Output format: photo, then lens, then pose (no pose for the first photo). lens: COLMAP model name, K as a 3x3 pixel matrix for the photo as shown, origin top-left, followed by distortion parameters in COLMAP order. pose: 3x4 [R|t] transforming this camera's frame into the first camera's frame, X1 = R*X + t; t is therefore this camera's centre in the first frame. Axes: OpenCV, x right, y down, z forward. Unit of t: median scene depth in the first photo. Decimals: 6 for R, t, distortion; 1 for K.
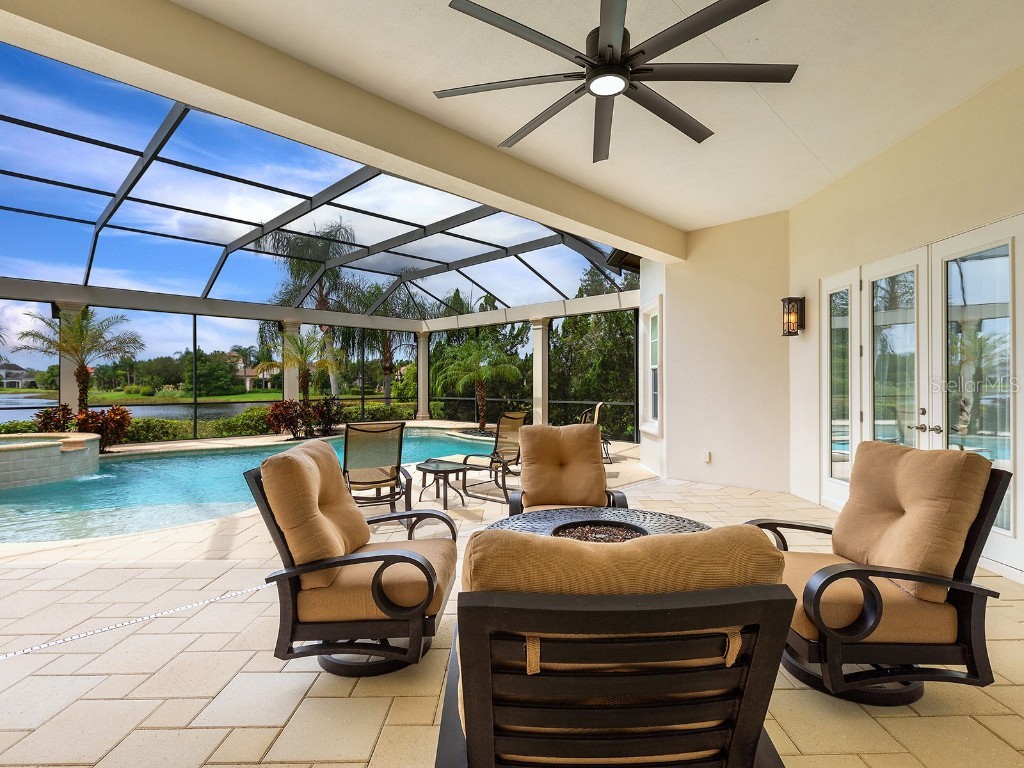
lens RADIAL K [[522.3, 0, 510.8], [0, 522.3, 381.0], [0, 0, 1]] dist [0.005173, -0.000092]
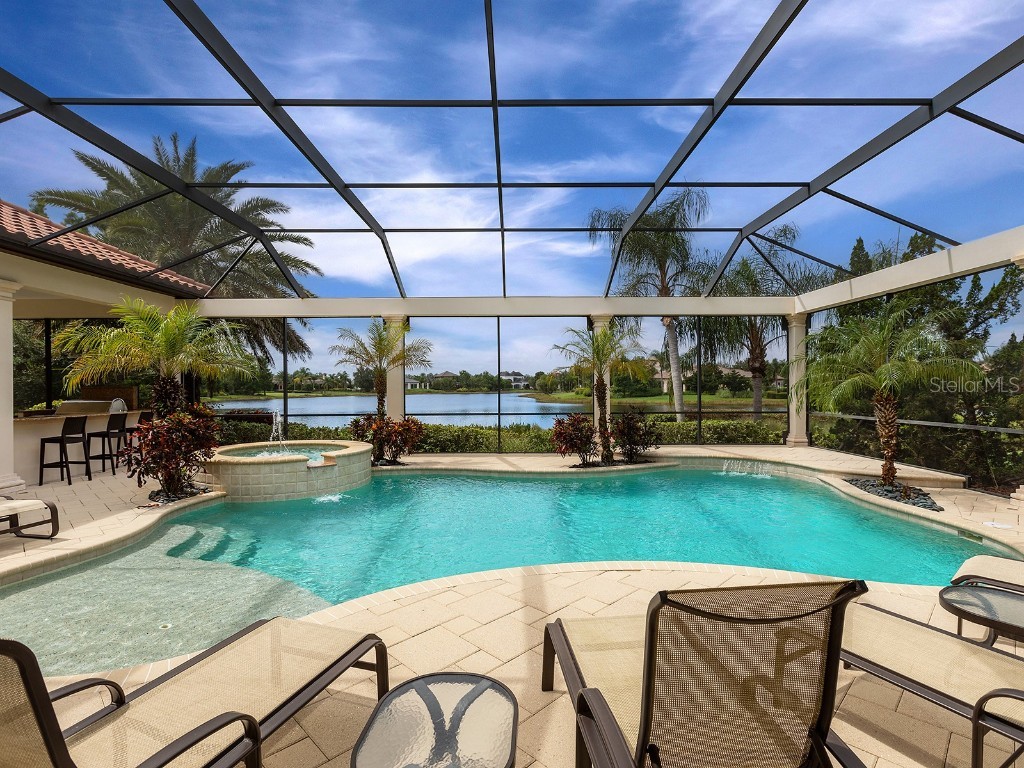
lens RADIAL K [[508.3, 0, 512.0], [0, 508.3, 384.0], [0, 0, 1]] dist [0.004443, 0.000683]
pose [[0.709559, -0.005048, -0.704628, 0.030230], [0.007286, 0.999973, 0.000173, -0.007182], [0.704609, -0.005257, 0.709576, 0.291057]]
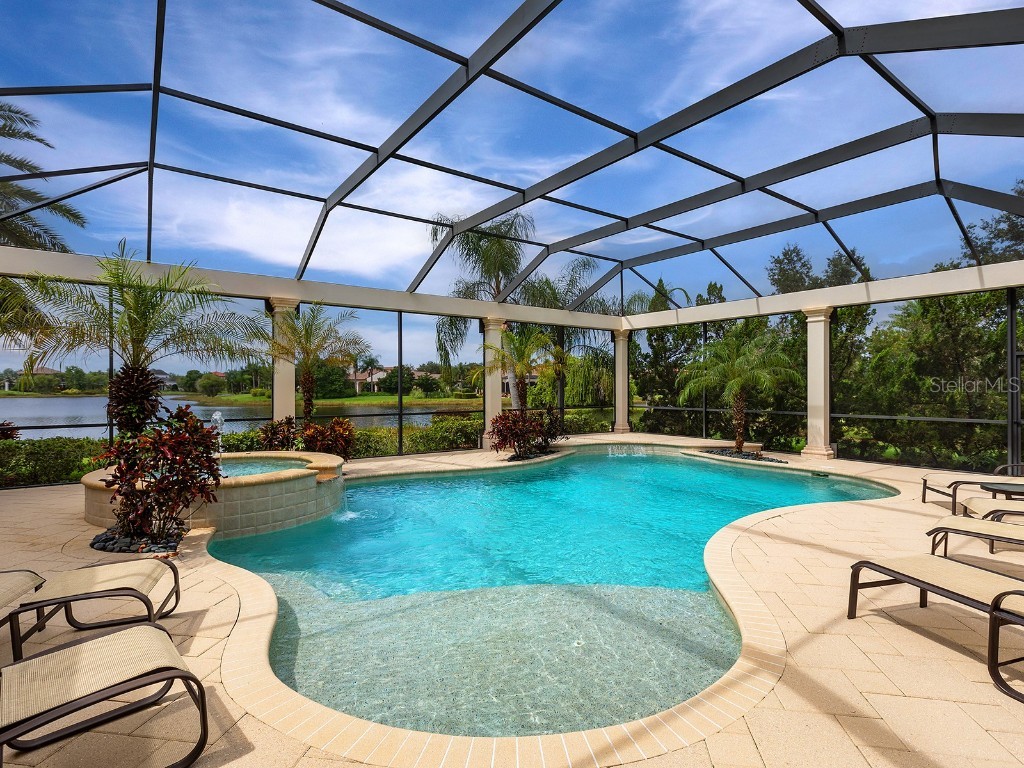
lens RADIAL K [[512.6, 0, 509.7], [0, 512.6, 383.5], [0, 0, 1]] dist [0.002672, 0.000046]
pose [[0.987663, -0.000463, -0.156593, -0.219774], [0.000249, 0.999999, -0.001388, -0.005028], [0.156593, 0.001332, 0.987662, 0.141968]]
